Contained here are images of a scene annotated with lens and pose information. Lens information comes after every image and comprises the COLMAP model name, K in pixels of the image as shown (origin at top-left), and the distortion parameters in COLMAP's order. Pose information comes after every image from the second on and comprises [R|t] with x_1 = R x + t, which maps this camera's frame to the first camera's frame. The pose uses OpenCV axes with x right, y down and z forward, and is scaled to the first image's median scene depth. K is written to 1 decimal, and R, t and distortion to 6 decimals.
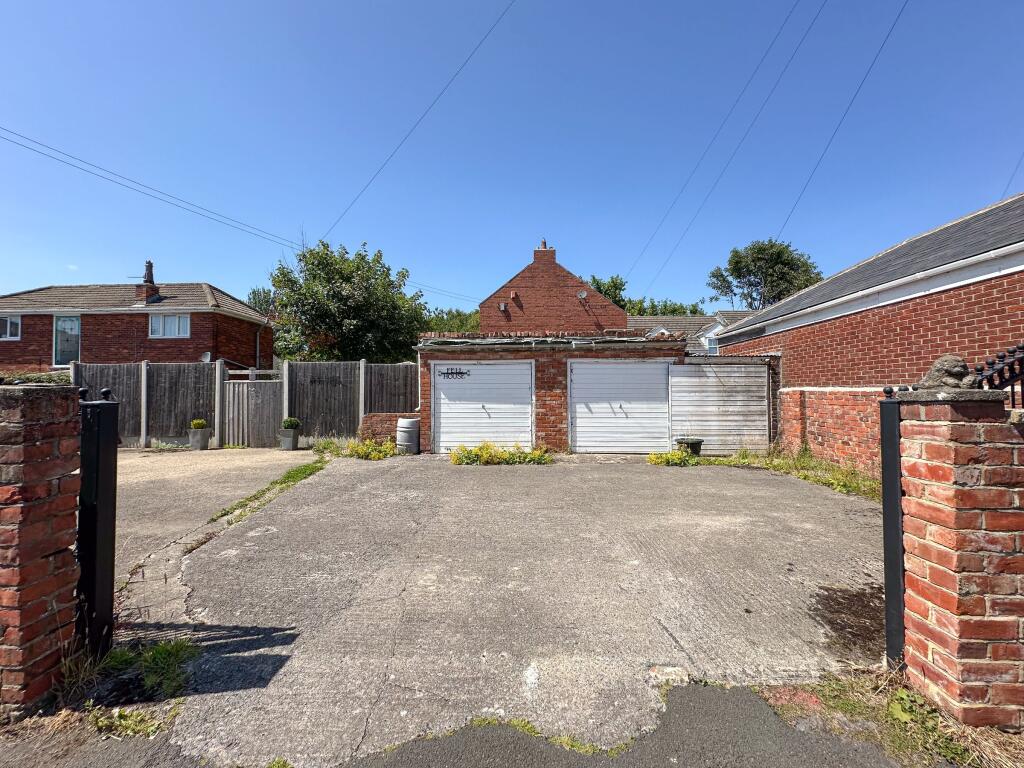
lens RADIAL K [[412.0, 0, 509.3], [0, 412.0, 380.5], [0, 0, 1]] dist [-0.001907, -0.000180]
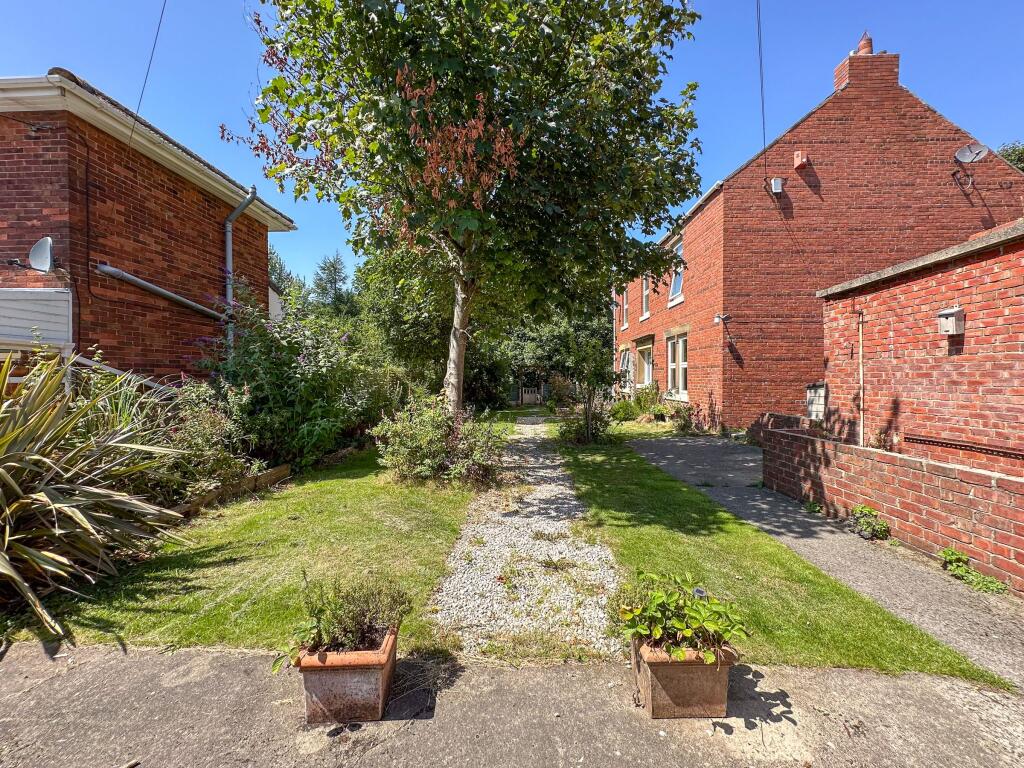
lens RADIAL K [[420.8, 0, 512.0], [0, 420.8, 384.0], [0, 0, 1]] dist [-0.000978, -0.000054]
pose [[0.999984, 0.004678, -0.003081, -0.721988], [-0.004529, 0.998890, 0.046883, 0.039119], [0.003297, -0.046868, 0.998896, 1.267757]]
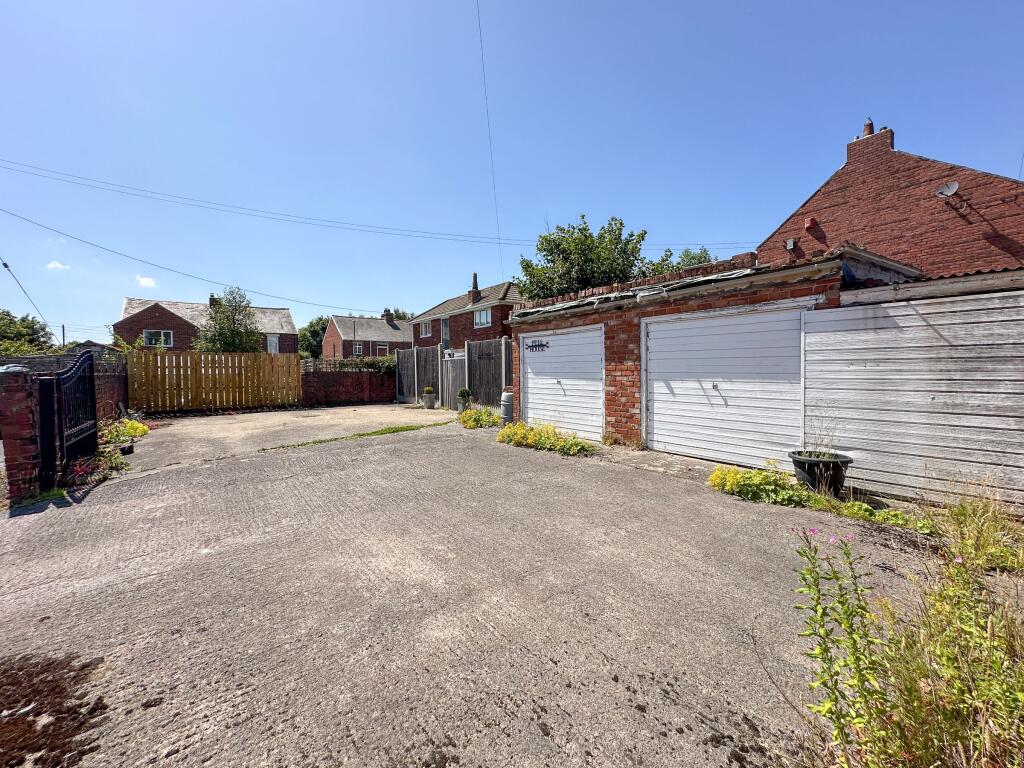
lens RADIAL K [[412.0, 0, 509.3], [0, 412.0, 380.5], [0, 0, 1]] dist [-0.001907, -0.000180]
pose [[0.635053, 0.017880, -0.772261, 0.550800], [0.034653, 0.998066, 0.051604, 0.010357], [0.771691, -0.059532, 0.633206, 0.362080]]
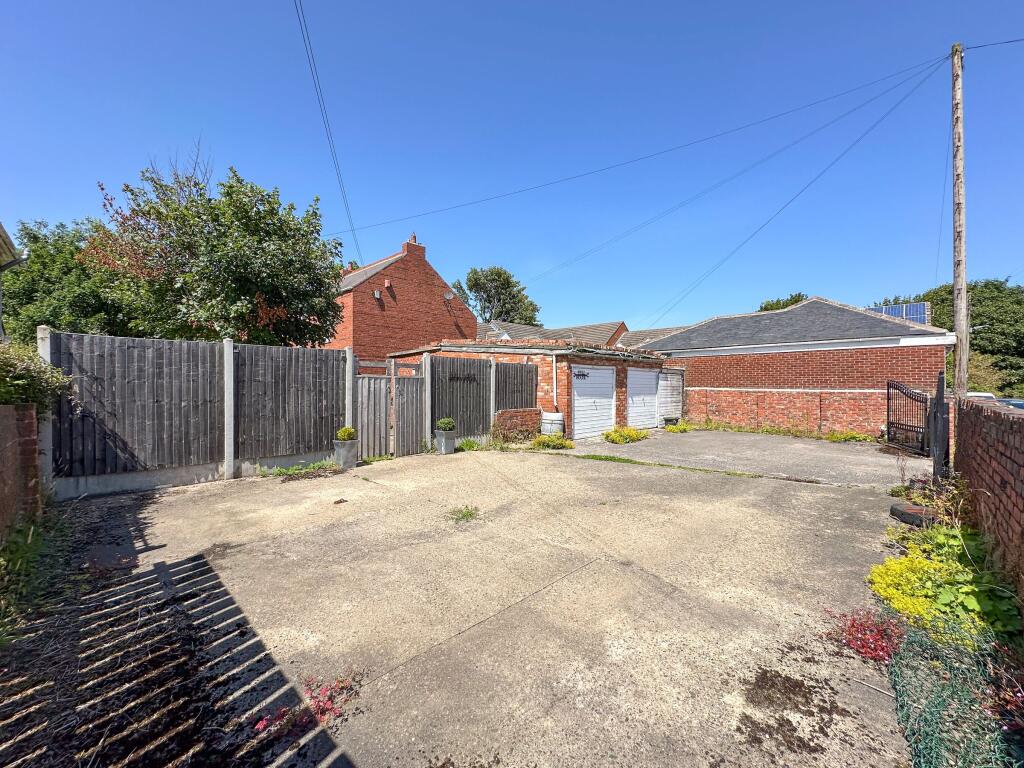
lens RADIAL K [[420.8, 0, 512.0], [0, 420.8, 384.0], [0, 0, 1]] dist [-0.000978, -0.000054]
pose [[0.672662, 0.009068, 0.739894, -1.229560], [-0.031905, 0.999350, 0.016758, -0.004949], [-0.739262, -0.034879, 0.672514, 0.299676]]
